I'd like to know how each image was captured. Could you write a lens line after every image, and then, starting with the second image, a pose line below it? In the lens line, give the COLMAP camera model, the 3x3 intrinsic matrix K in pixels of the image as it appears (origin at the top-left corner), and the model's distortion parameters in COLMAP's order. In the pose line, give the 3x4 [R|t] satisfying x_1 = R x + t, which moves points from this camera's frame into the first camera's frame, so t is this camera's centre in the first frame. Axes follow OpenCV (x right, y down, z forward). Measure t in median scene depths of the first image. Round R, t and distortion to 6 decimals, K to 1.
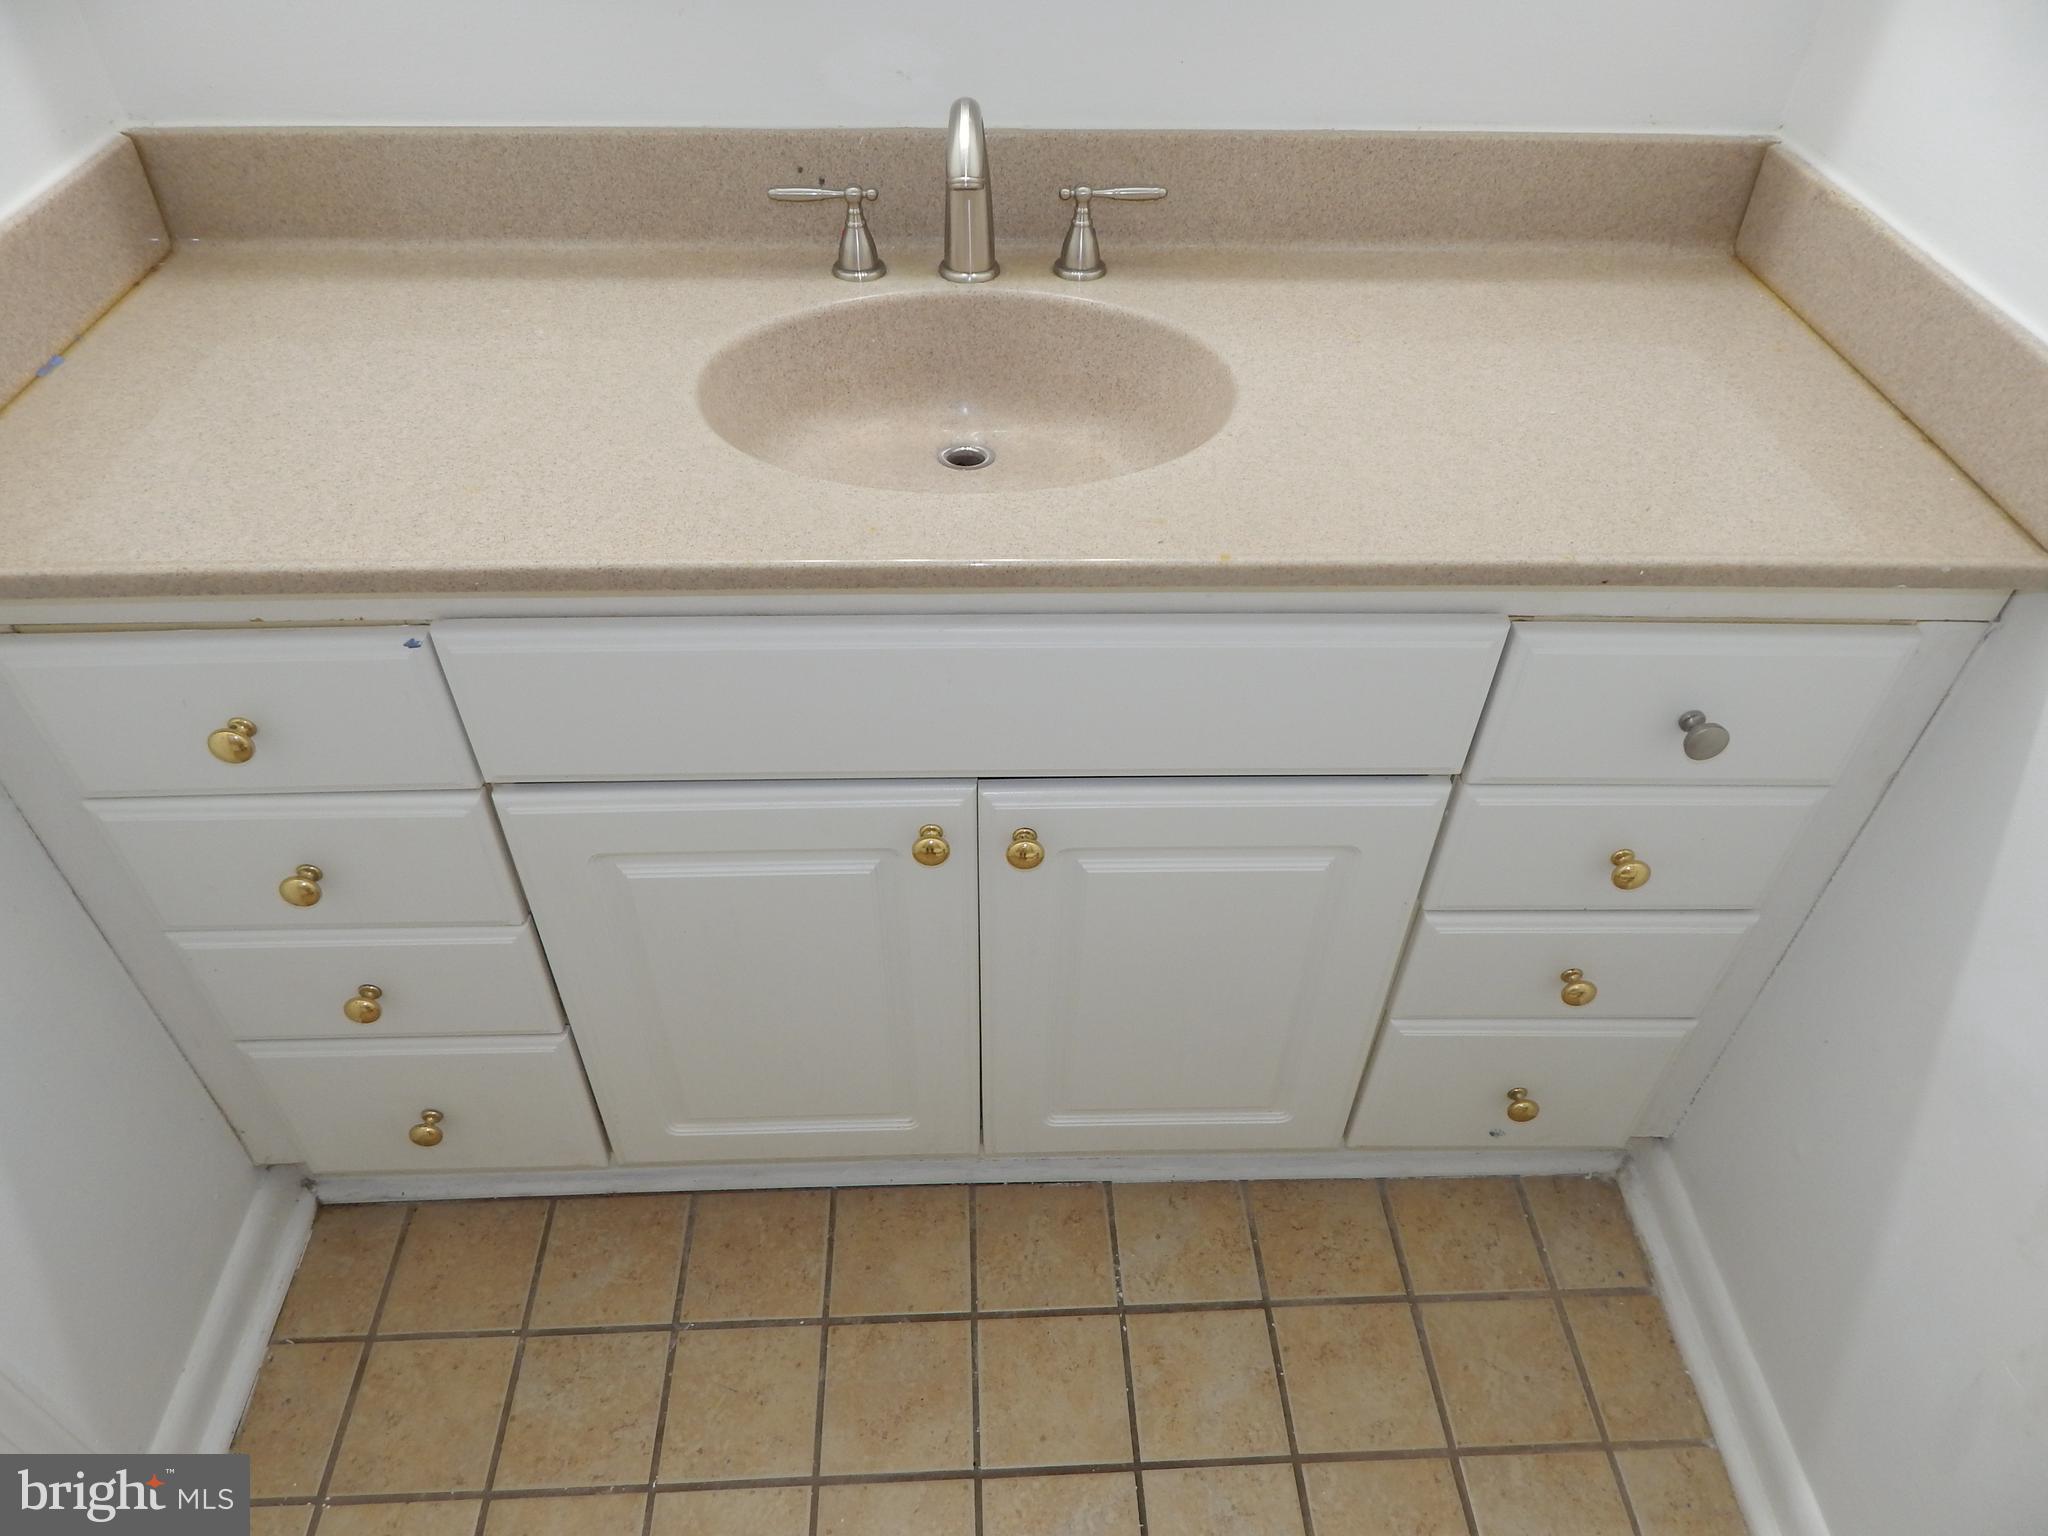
lens RADIAL K [[1340.1, 0, 1039.4], [0, 1340.1, 769.7], [0, 0, 1]] dist [-0.007462, -0.002747]
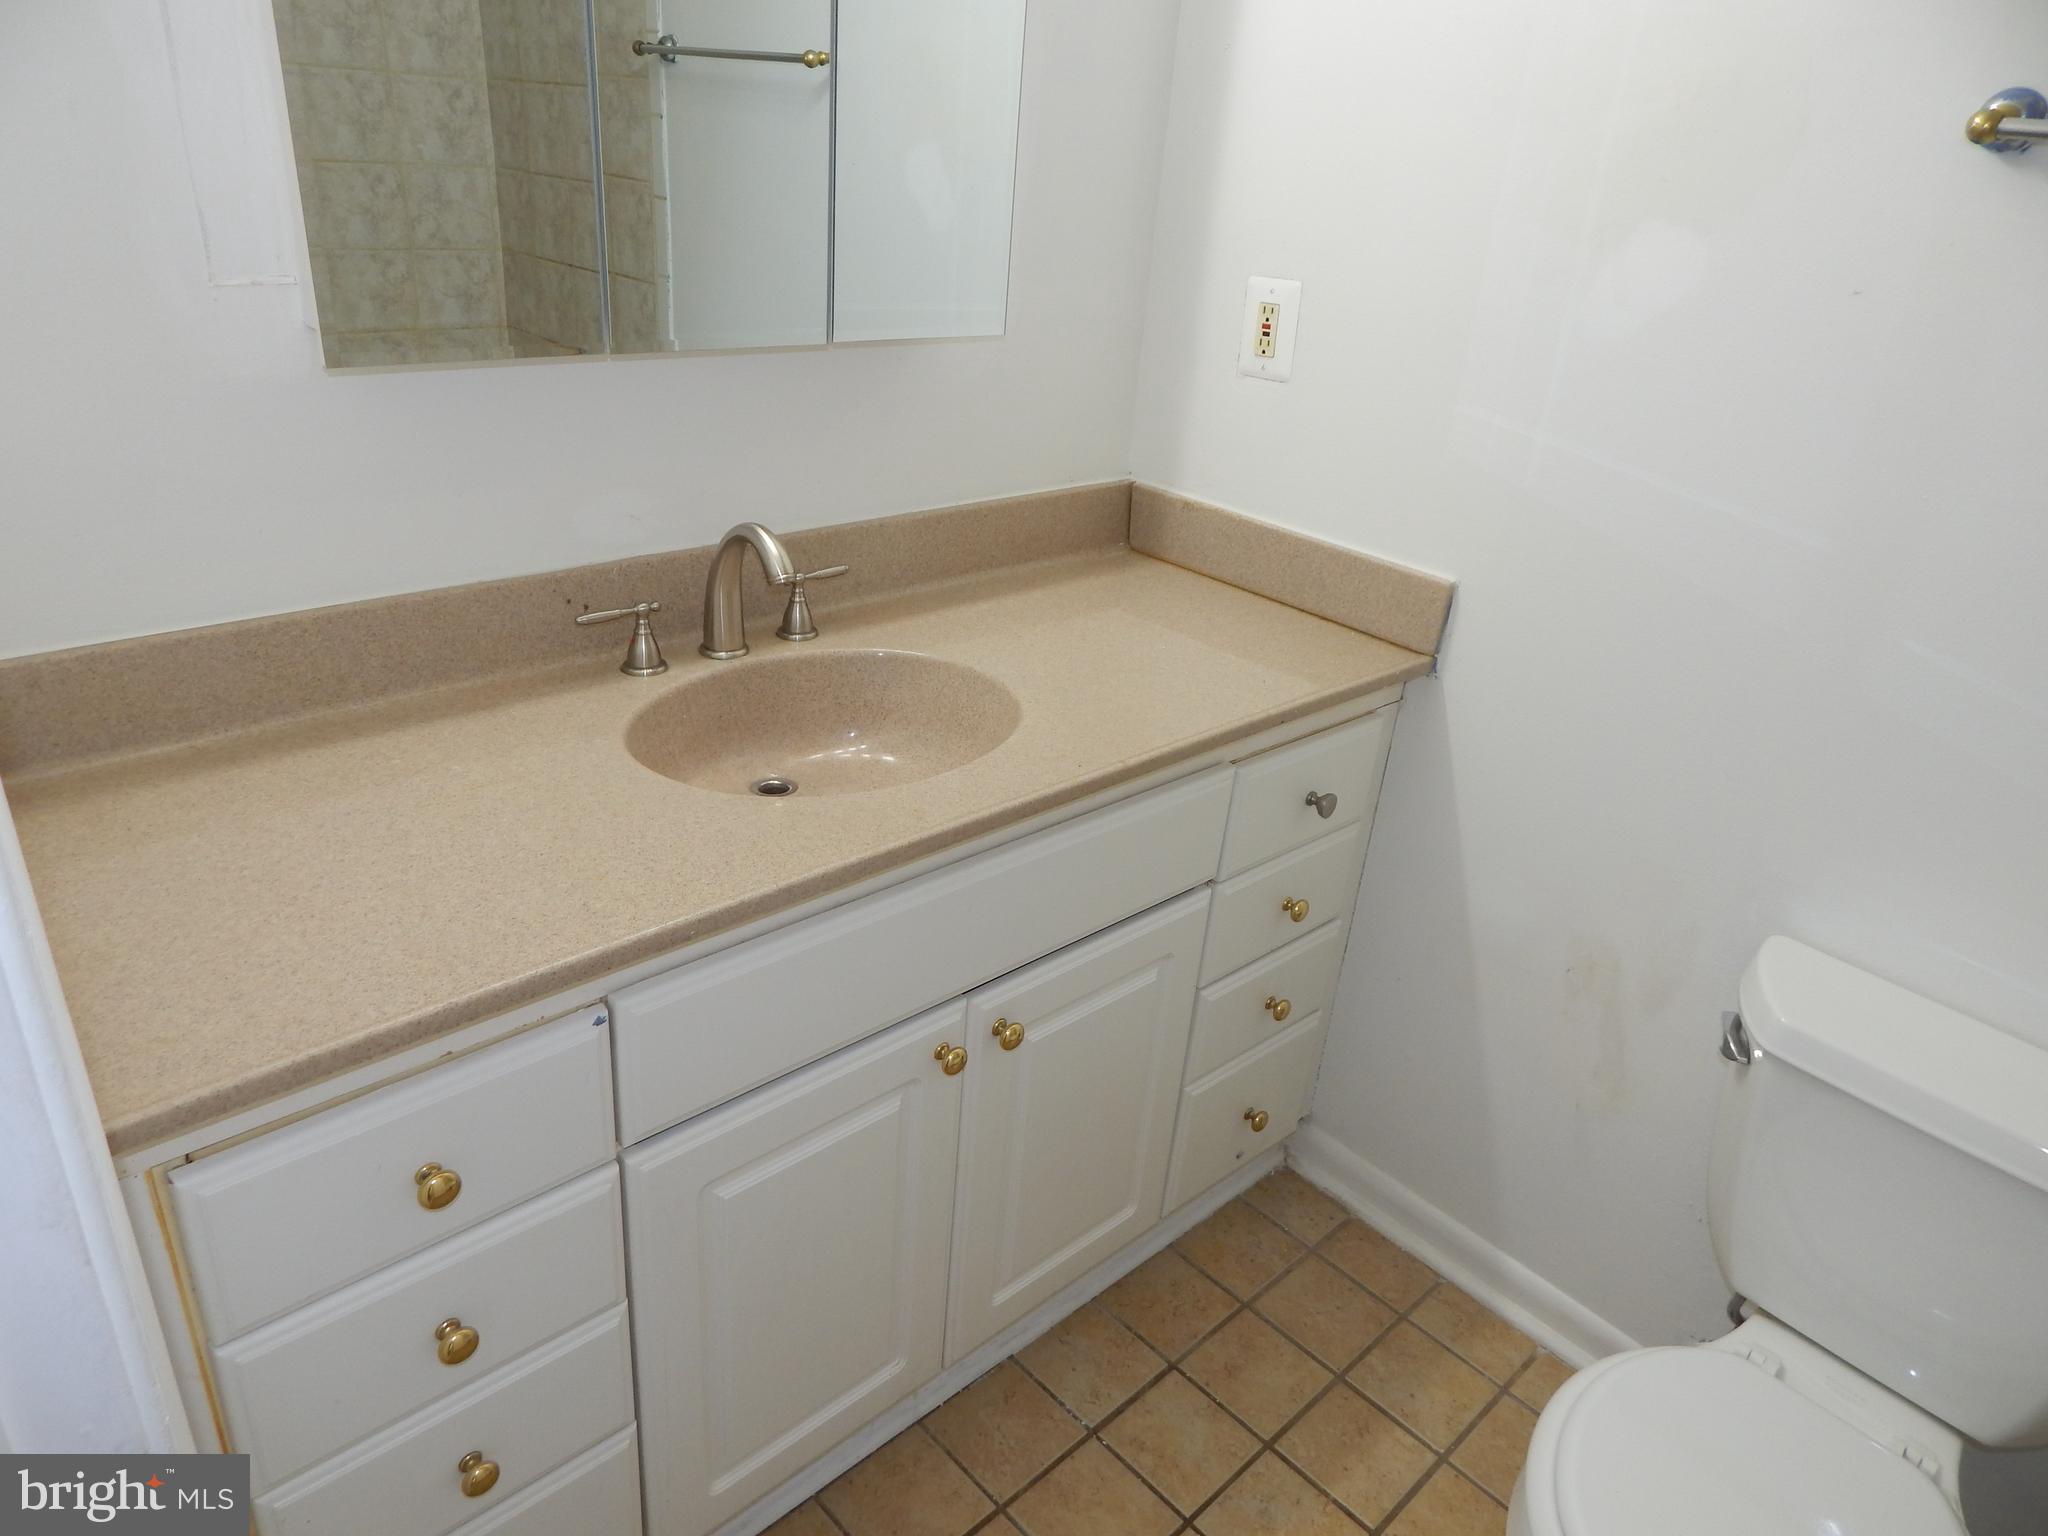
lens RADIAL K [[1340.1, 0, 1039.4], [0, 1340.1, 769.7], [0, 0, 1]] dist [-0.007462, -0.002747]
pose [[0.748345, -0.250312, 0.614267, -0.618443], [0.398714, 0.909838, -0.114988, -0.010065], [-0.530101, 0.330967, 0.780675, -0.094580]]
